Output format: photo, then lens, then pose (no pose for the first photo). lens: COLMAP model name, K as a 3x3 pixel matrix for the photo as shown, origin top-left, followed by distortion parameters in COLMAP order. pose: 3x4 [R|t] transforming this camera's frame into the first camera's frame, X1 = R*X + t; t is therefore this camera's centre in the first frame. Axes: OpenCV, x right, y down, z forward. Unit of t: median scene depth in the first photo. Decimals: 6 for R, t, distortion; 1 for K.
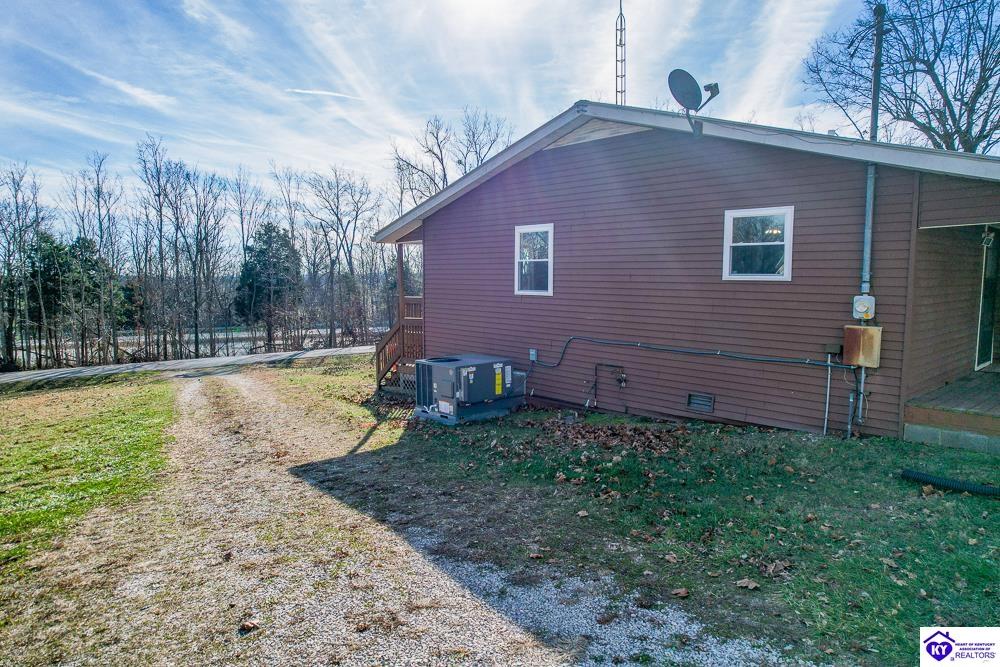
lens RADIAL K [[652.2, 0, 493.7], [0, 652.2, 332.2], [0, 0, 1]] dist [-0.075188, 0.067376]
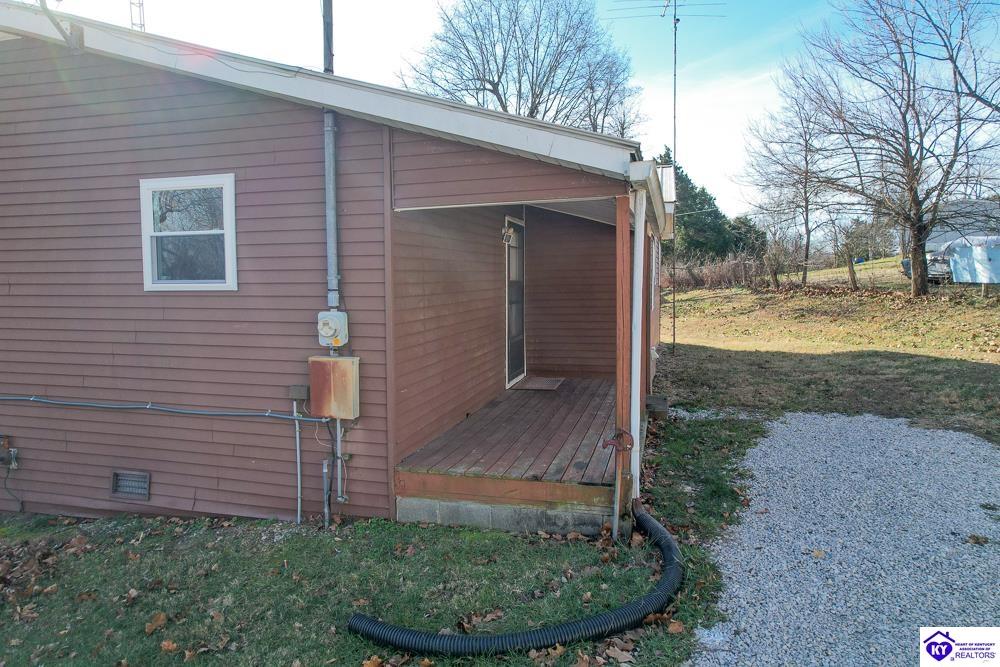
lens RADIAL K [[652.2, 0, 500.0], [0, 652.2, 333.1], [0, 0, 1]] dist [-0.075188, 0.067376]
pose [[0.842180, -0.053678, 0.536518, 0.343590], [0.056152, 0.998353, 0.011741, -0.030749], [-0.536265, 0.020239, 0.843807, 0.323817]]
